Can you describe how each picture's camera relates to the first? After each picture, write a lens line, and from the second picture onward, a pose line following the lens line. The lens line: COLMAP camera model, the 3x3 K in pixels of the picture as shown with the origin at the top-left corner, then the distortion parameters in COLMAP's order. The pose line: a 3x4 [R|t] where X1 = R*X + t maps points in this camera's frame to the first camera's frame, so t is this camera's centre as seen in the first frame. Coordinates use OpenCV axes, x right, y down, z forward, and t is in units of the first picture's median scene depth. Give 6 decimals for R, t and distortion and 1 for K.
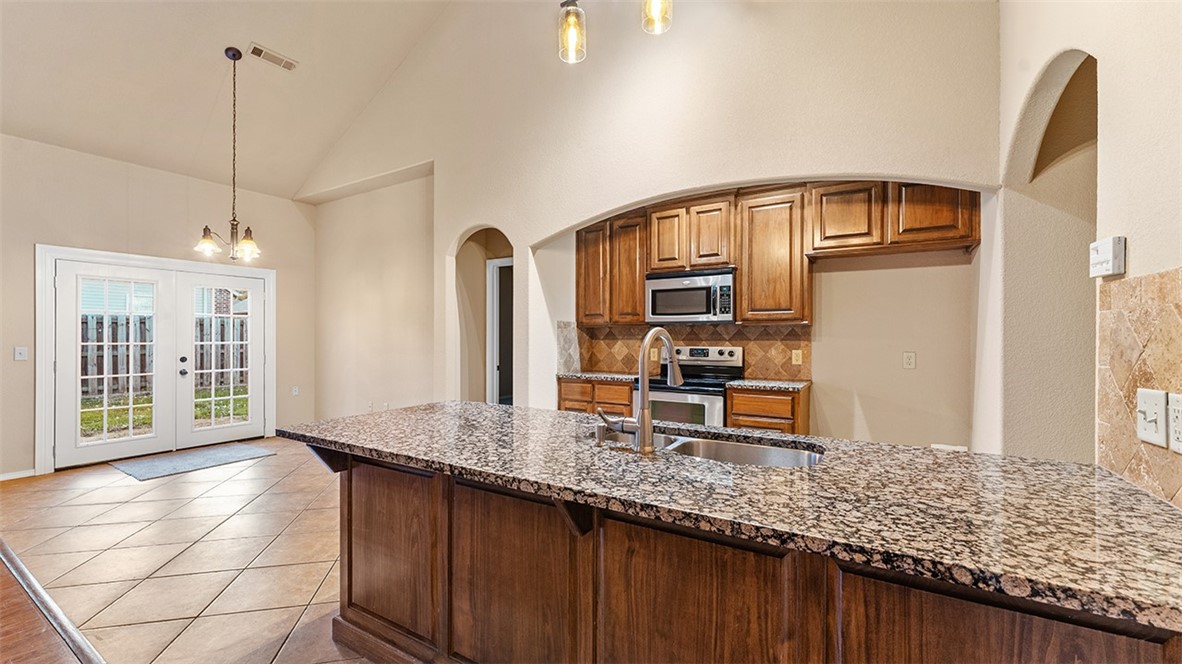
lens RADIAL K [[479.1, 0, 587.3], [0, 479.1, 336.9], [0, 0, 1]] dist [0.001209, 0.000500]
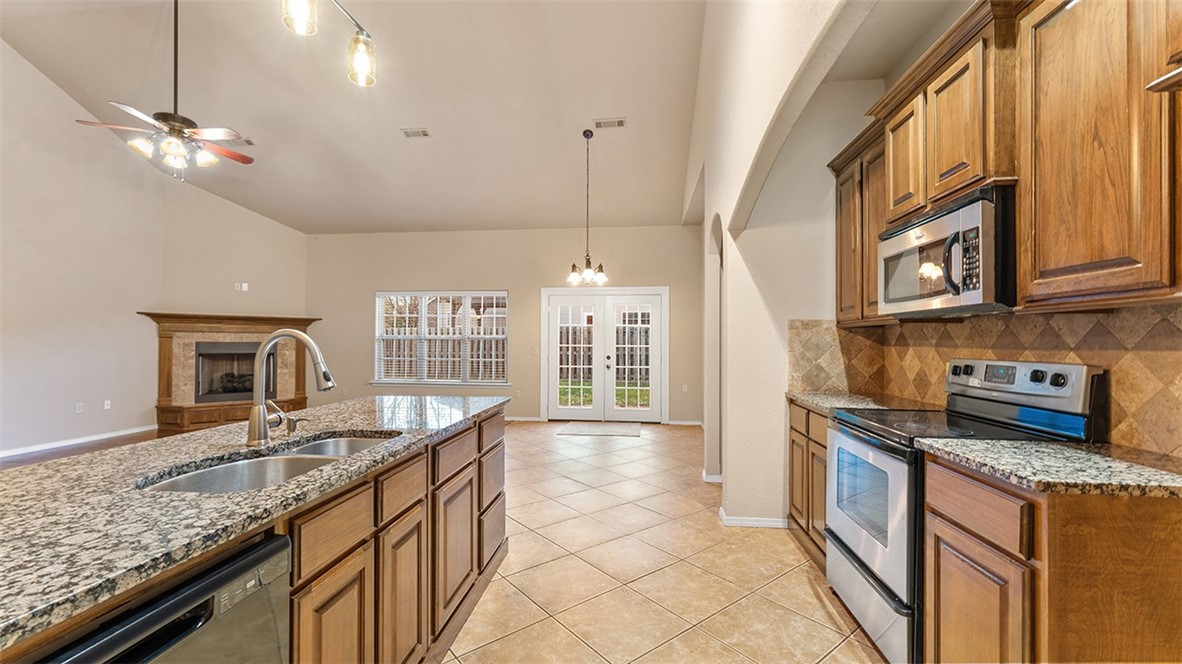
lens RADIAL K [[479.1, 0, 583.5], [0, 479.1, 337.0], [0, 0, 1]] dist [0.001209, 0.000500]
pose [[0.419172, -0.008485, -0.907867, 0.488905], [-0.003109, 0.999937, -0.010781, 0.002504], [0.907901, 0.007341, 0.419120, 0.421729]]
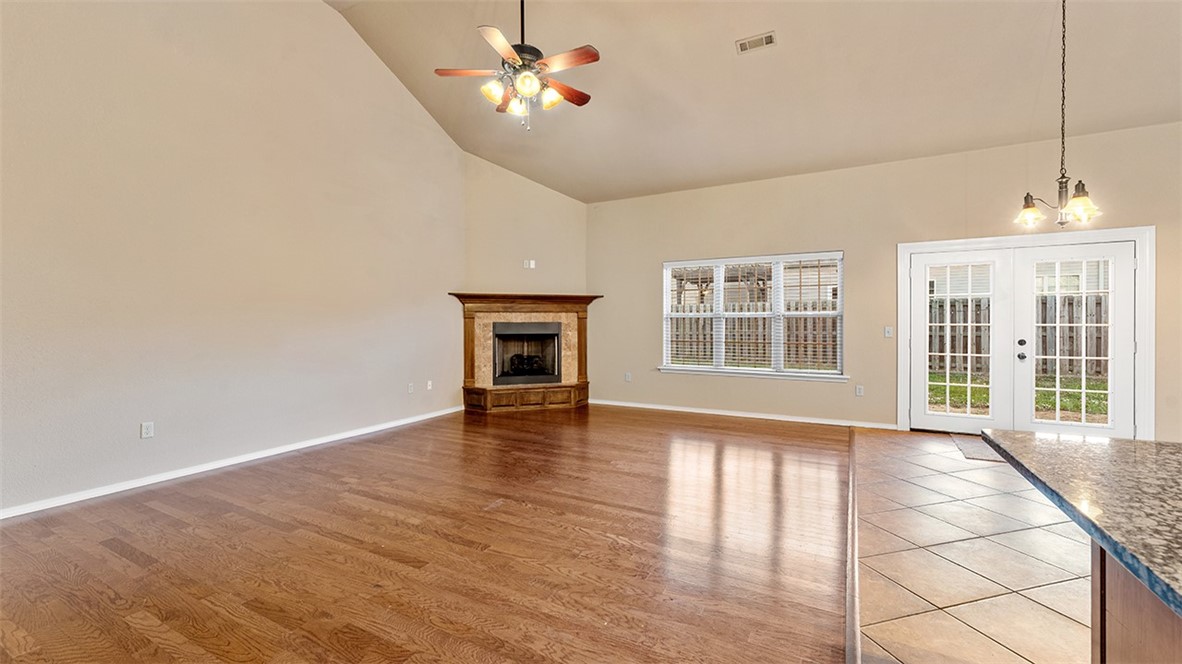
lens RADIAL K [[479.1, 0, 580.6], [0, 479.1, 324.6], [0, 0, 1]] dist [0.001209, 0.000500]
pose [[0.047744, 0.008143, -0.998826, 0.056600], [0.004596, 0.999954, 0.008372, 0.000849], [0.998849, -0.004990, 0.047704, 0.122172]]
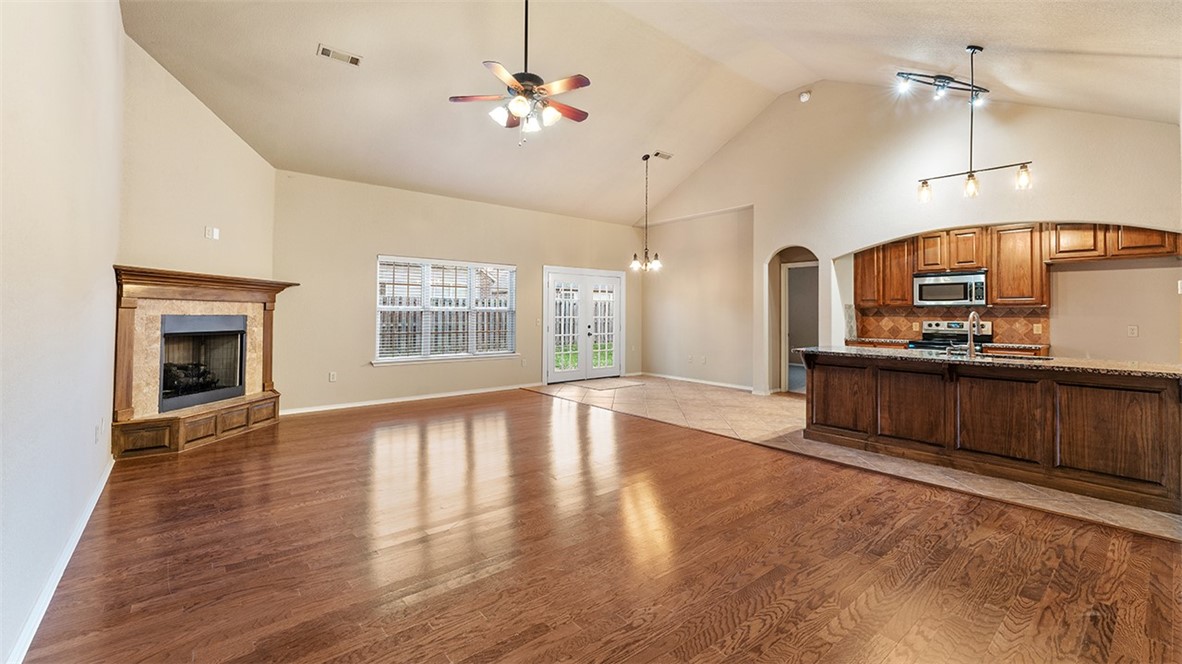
lens RADIAL K [[479.1, 0, 590.5], [0, 479.1, 304.4], [0, 0, 1]] dist [0.001209, 0.000500]
pose [[0.945609, -0.002840, -0.325293, -0.348210], [-0.003247, 0.999830, -0.018168, -0.001898], [0.325289, 0.018236, 0.945439, -0.767941]]
